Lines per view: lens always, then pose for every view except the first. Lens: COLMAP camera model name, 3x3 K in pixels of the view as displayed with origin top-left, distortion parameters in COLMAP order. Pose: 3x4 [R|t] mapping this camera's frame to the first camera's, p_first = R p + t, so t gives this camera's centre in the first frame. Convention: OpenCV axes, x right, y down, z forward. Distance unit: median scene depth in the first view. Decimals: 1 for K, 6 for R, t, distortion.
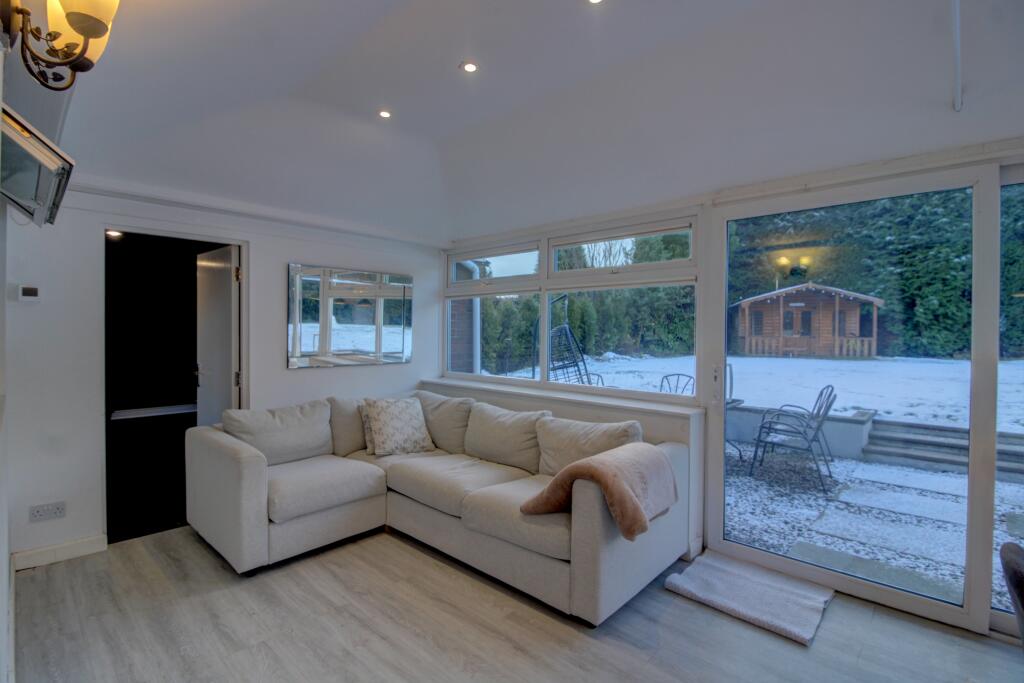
lens RADIAL K [[480.5, 0, 513.8], [0, 480.5, 334.5], [0, 0, 1]] dist [-0.001048, -0.000995]
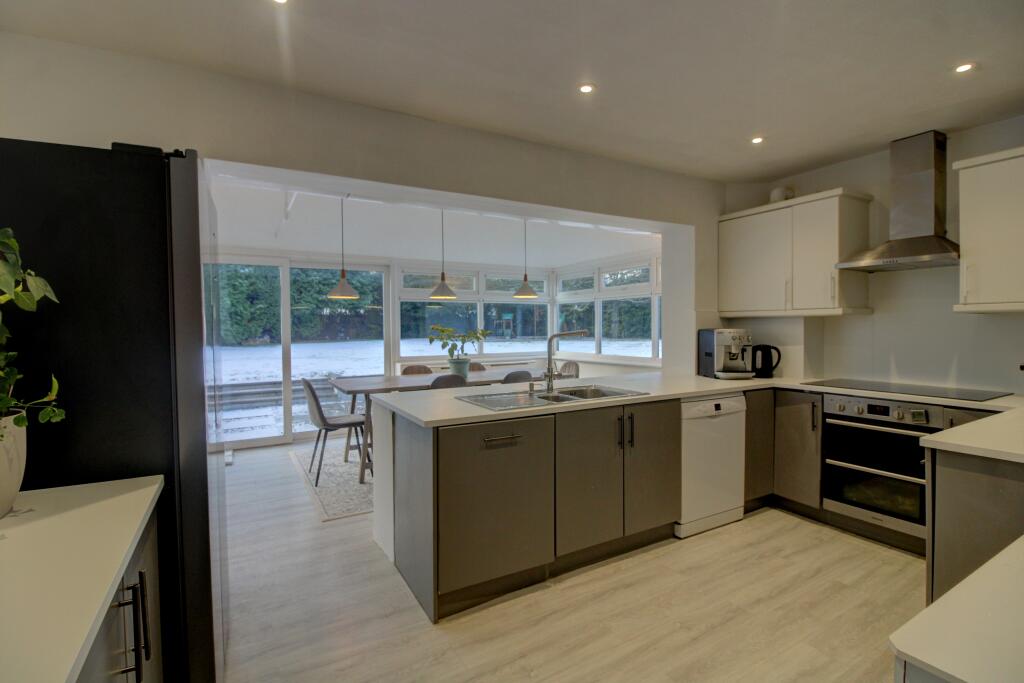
lens RADIAL K [[480.5, 0, 513.8], [0, 480.5, 334.5], [0, 0, 1]] dist [-0.001048, -0.000995]
pose [[0.293362, -0.039587, 0.955181, -0.116308], [0.025464, 0.999111, 0.033587, -0.007316], [-0.955662, 0.014470, 0.294110, -0.090321]]
